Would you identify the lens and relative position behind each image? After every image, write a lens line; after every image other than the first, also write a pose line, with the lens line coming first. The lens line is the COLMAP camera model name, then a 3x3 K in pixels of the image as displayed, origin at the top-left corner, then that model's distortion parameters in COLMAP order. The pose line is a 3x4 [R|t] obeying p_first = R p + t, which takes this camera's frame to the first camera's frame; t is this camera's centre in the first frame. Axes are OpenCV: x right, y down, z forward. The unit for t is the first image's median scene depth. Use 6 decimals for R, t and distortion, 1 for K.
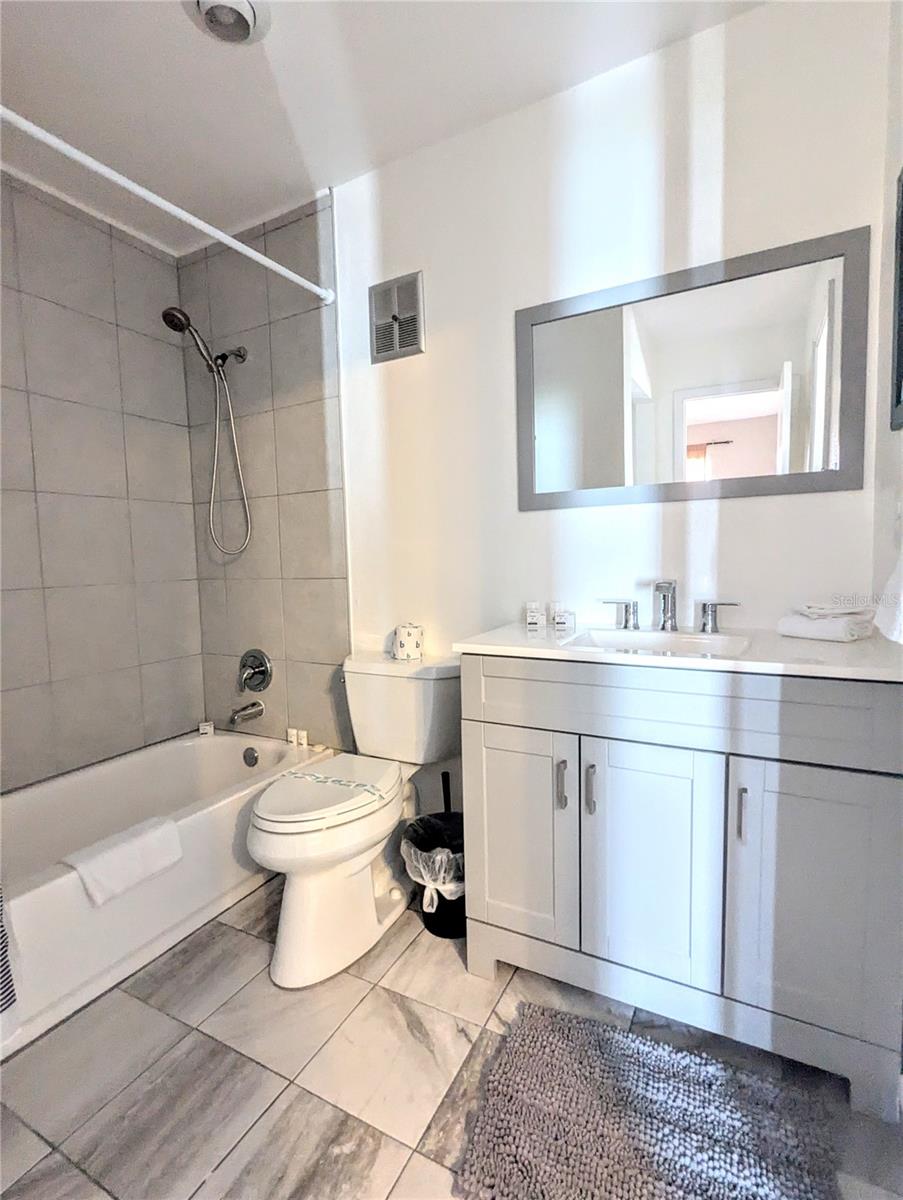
lens RADIAL K [[573.7, 0, 453.2], [0, 573.7, 601.9], [0, 0, 1]] dist [-0.002360, 0.001329]
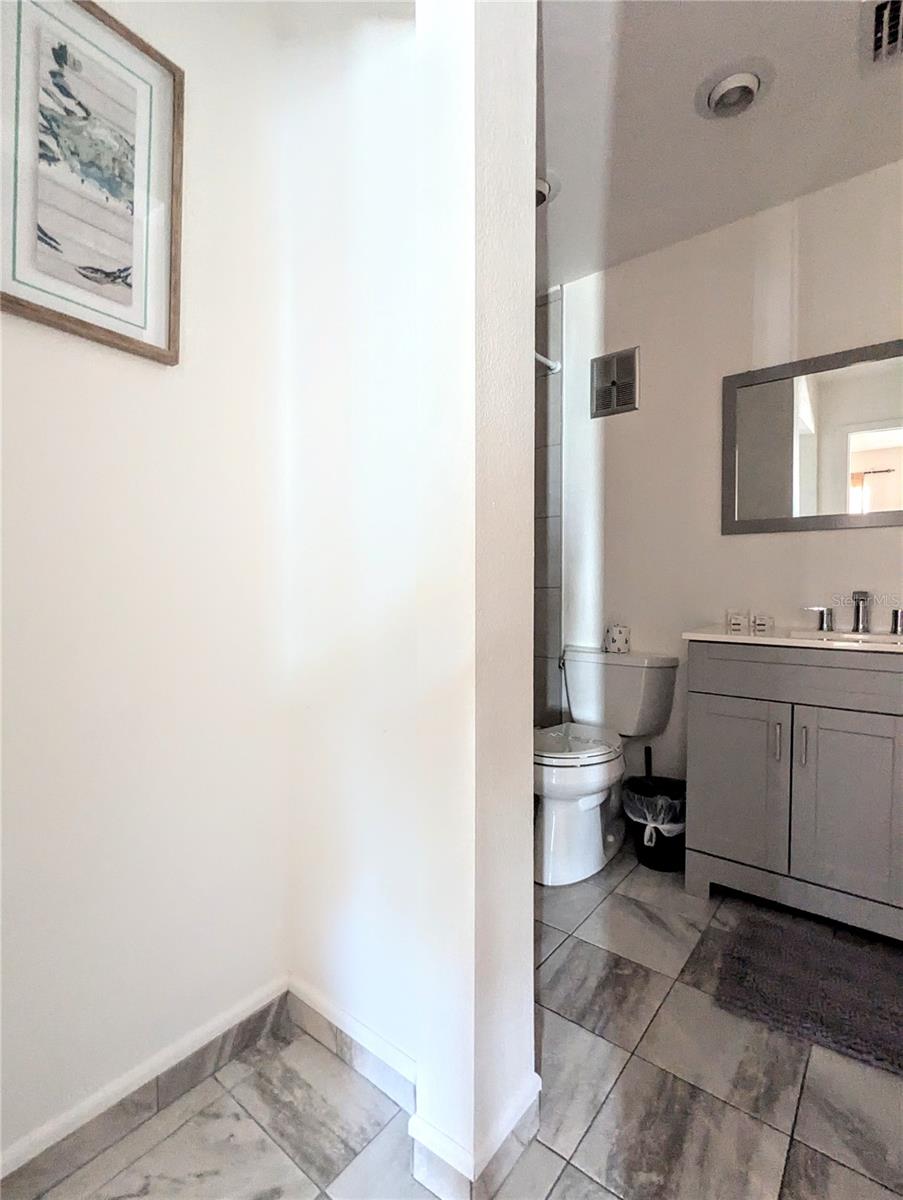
lens RADIAL K [[573.7, 0, 453.7], [0, 573.7, 599.1], [0, 0, 1]] dist [-0.002360, 0.001329]
pose [[0.981942, 0.032519, -0.186365, -0.237300], [-0.041901, 0.998033, -0.046626, 0.067830], [0.184482, 0.053593, 0.981374, -0.343057]]
